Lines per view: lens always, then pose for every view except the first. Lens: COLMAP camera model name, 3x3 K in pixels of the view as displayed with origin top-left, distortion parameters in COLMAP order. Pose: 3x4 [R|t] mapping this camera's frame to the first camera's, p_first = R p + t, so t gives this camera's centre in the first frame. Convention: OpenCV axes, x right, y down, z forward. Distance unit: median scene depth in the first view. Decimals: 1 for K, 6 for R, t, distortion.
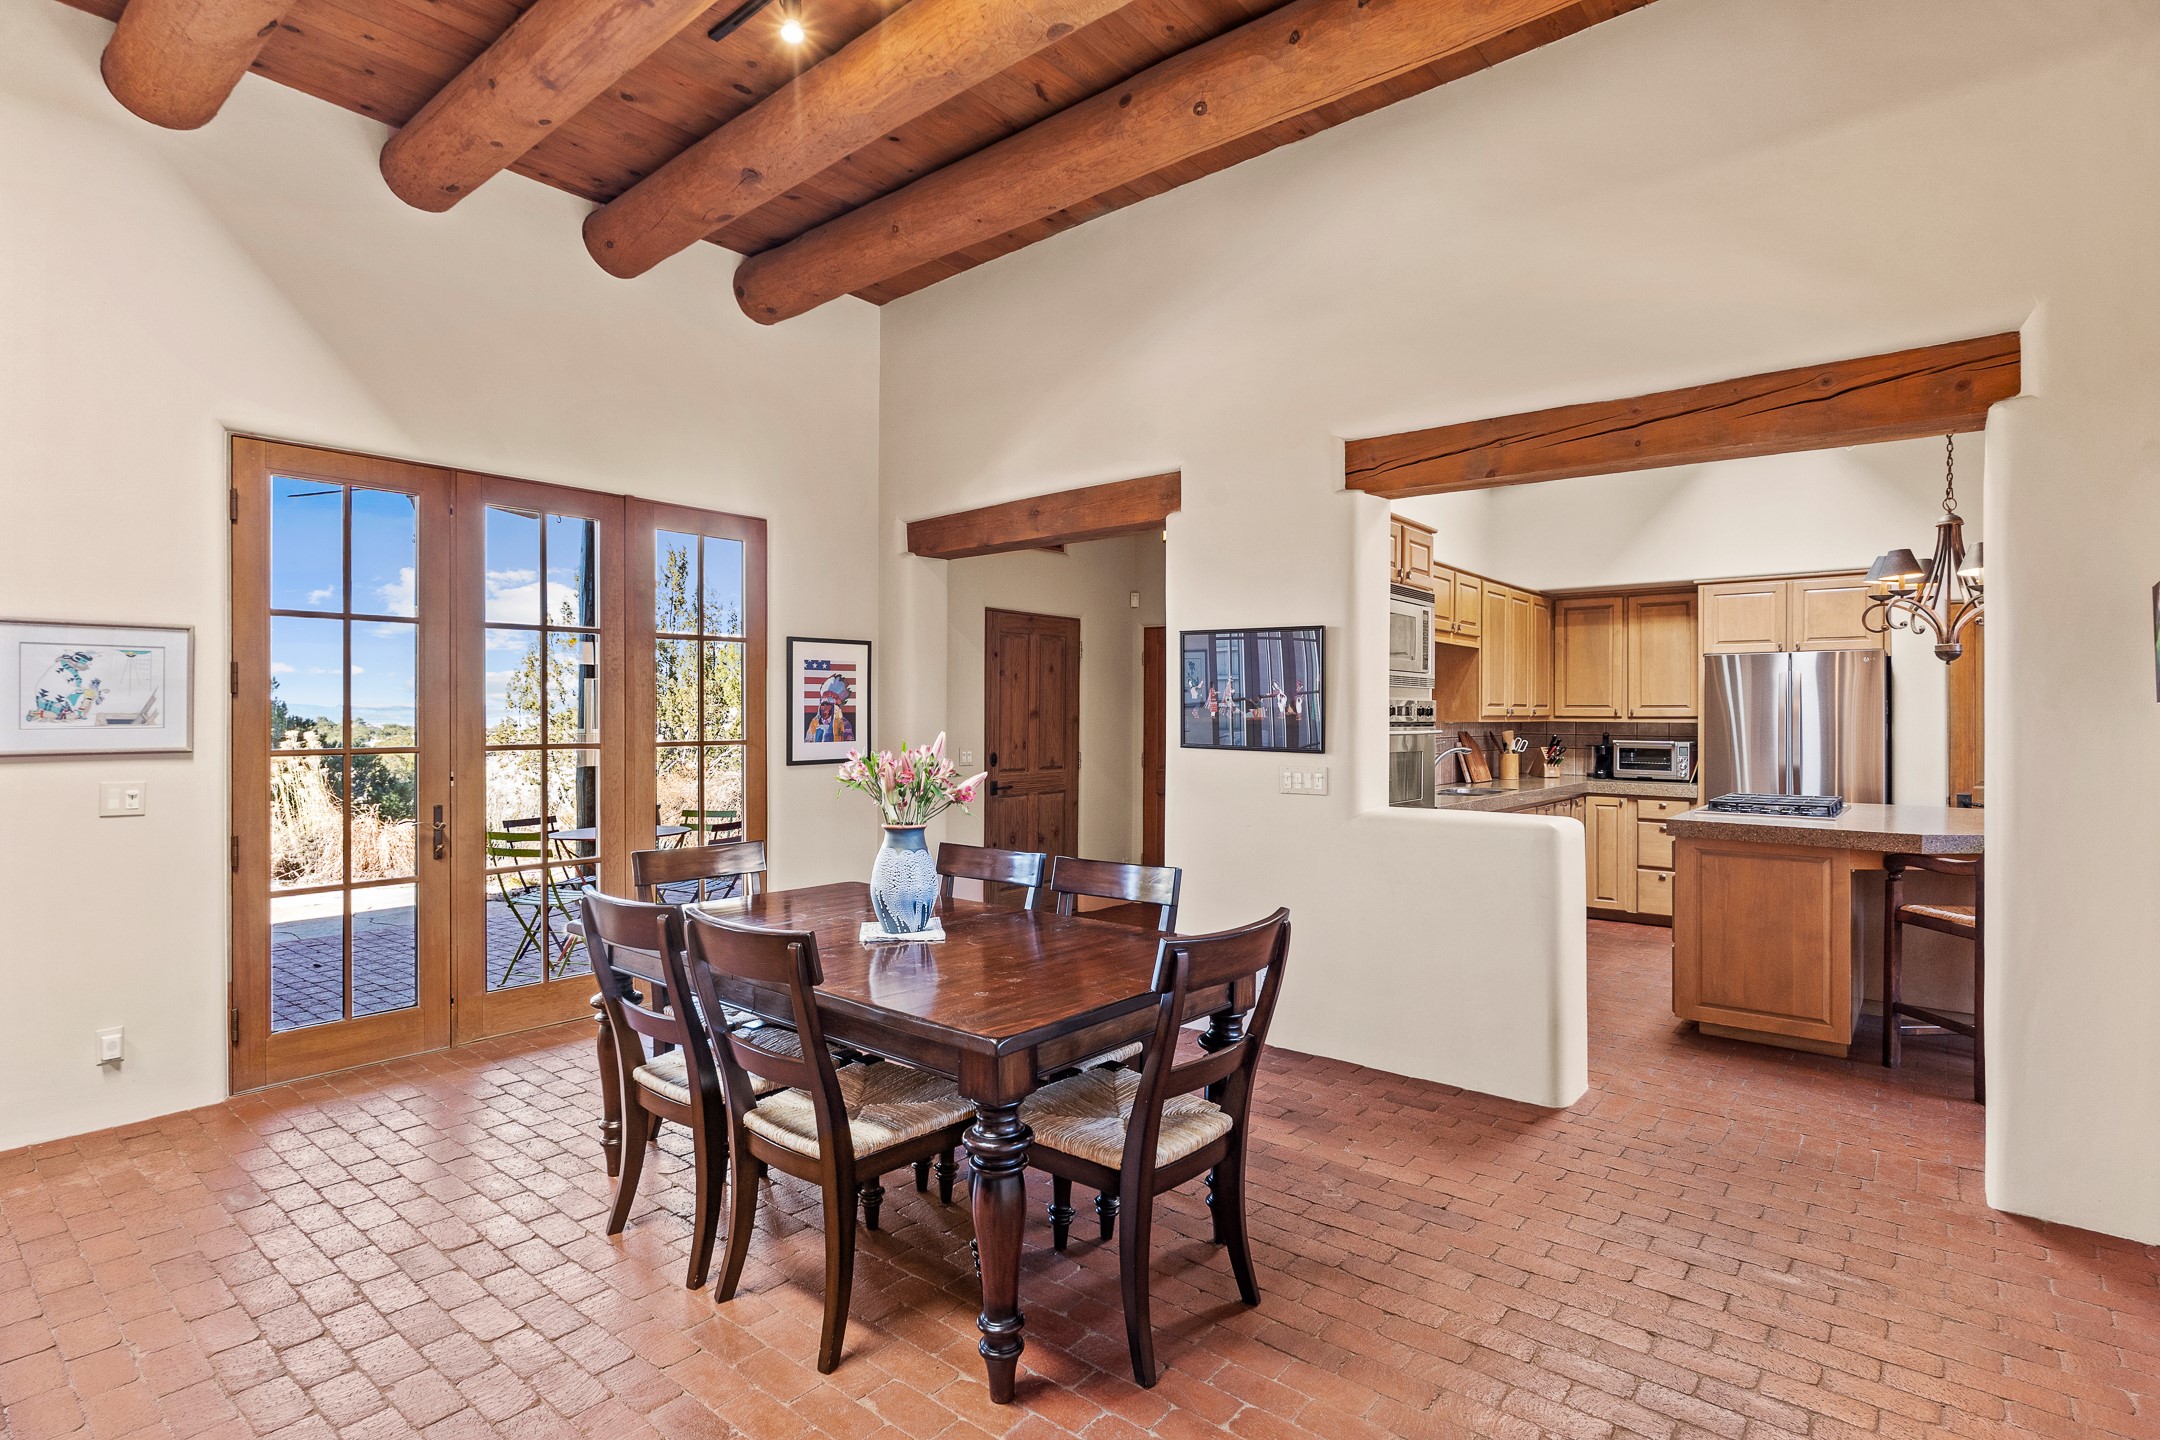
lens RADIAL K [[1062.6, 0, 1083.1], [0, 1062.6, 710.9], [0, 0, 1]] dist [-0.006461, 0.000533]
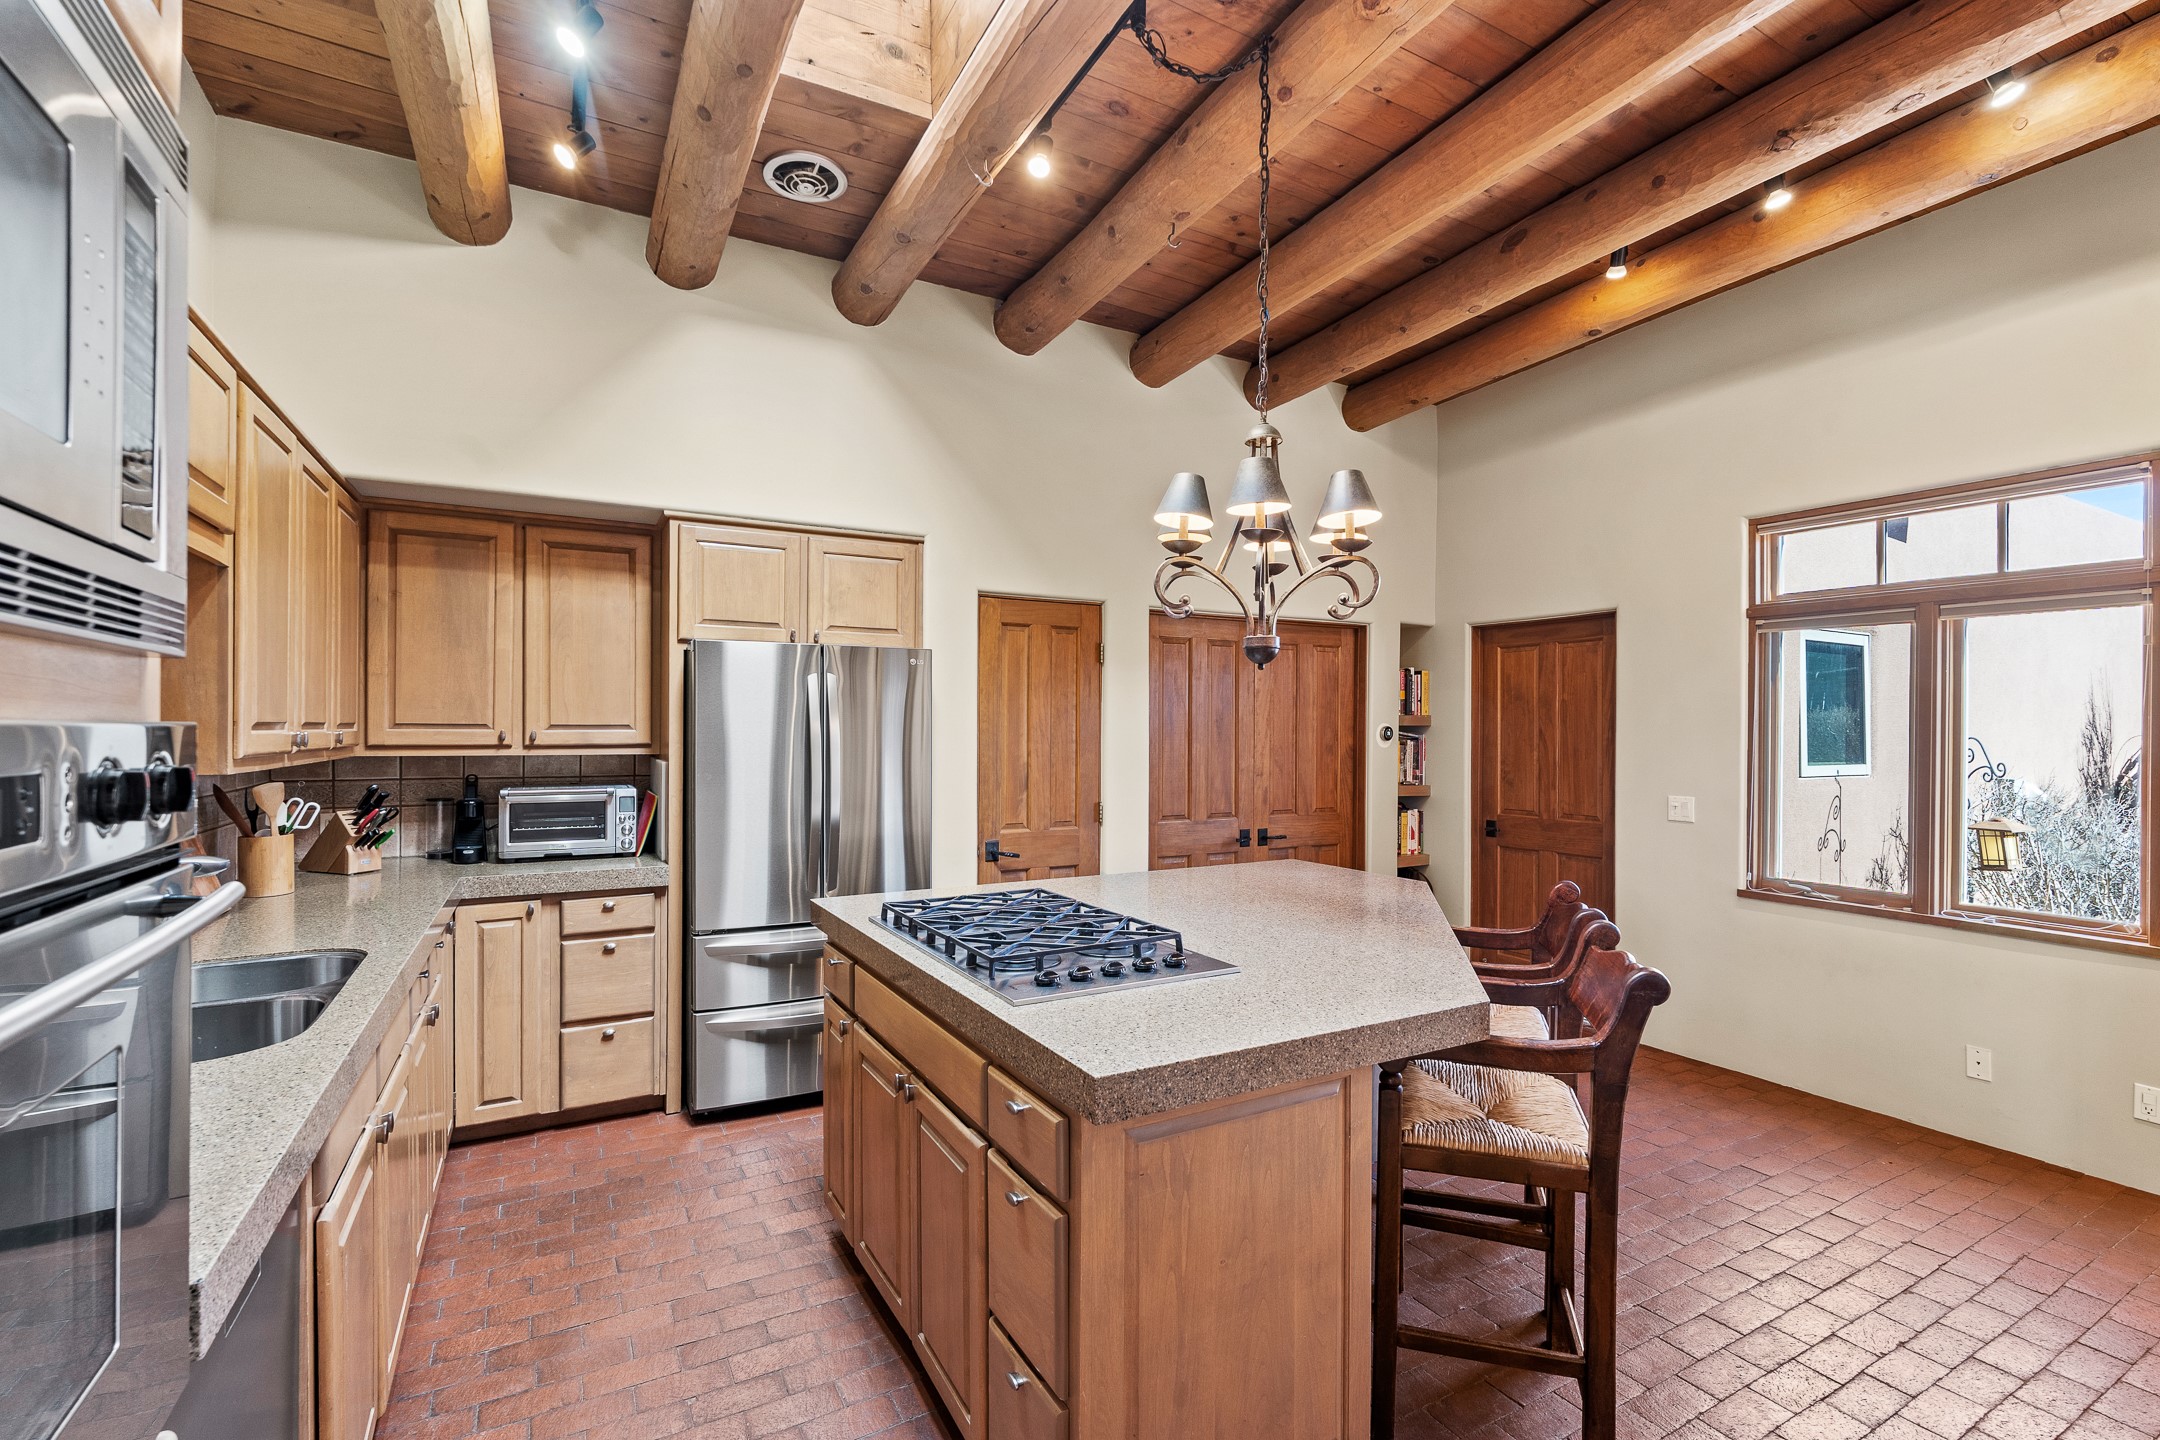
lens RADIAL K [[952.2, 0, 1076.8], [0, 952.2, 728.7], [0, 0, 1]] dist [-0.003726, 0.000162]
pose [[0.369287, -0.001337, 0.929314, 0.218575], [-0.006342, 0.999972, 0.003959, -0.009181], [-0.929294, -0.007355, 0.369268, 0.739435]]
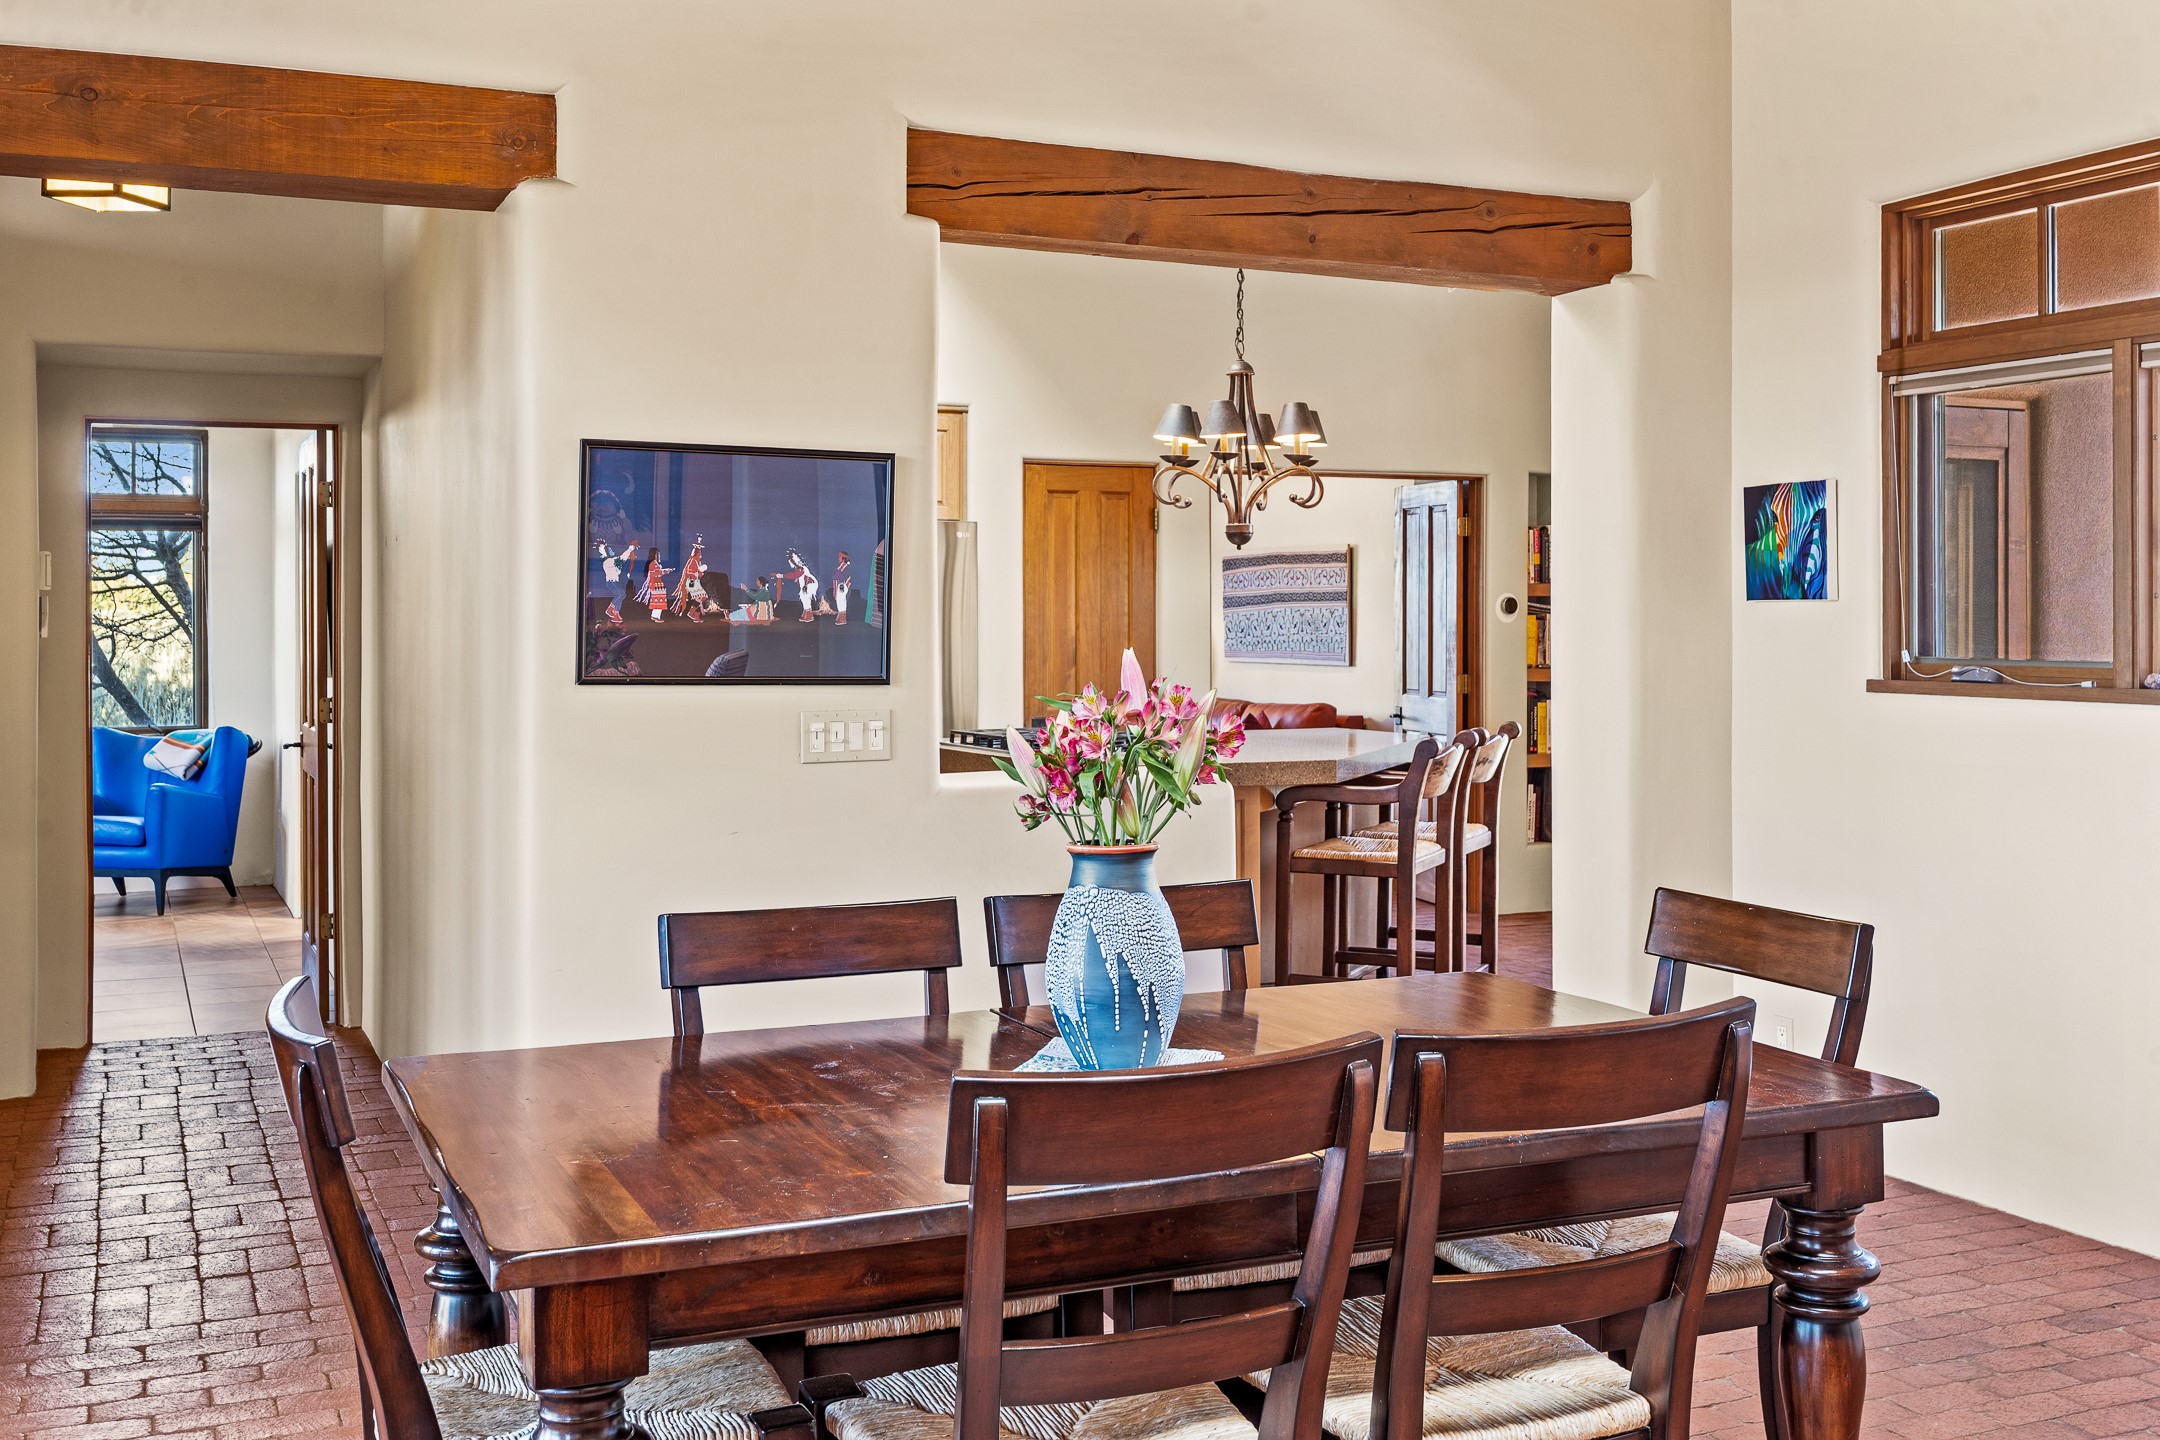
lens RADIAL K [[2164.0, 0, 1086.2], [0, 2164.0, 619.9], [0, 0, 1]] dist [0.000995, 0.001109]
pose [[0.439084, -0.004420, 0.898435, -0.575804], [0.000056, 0.999988, 0.004893, 0.000736], [-0.898446, -0.002098, 0.439079, 0.320831]]
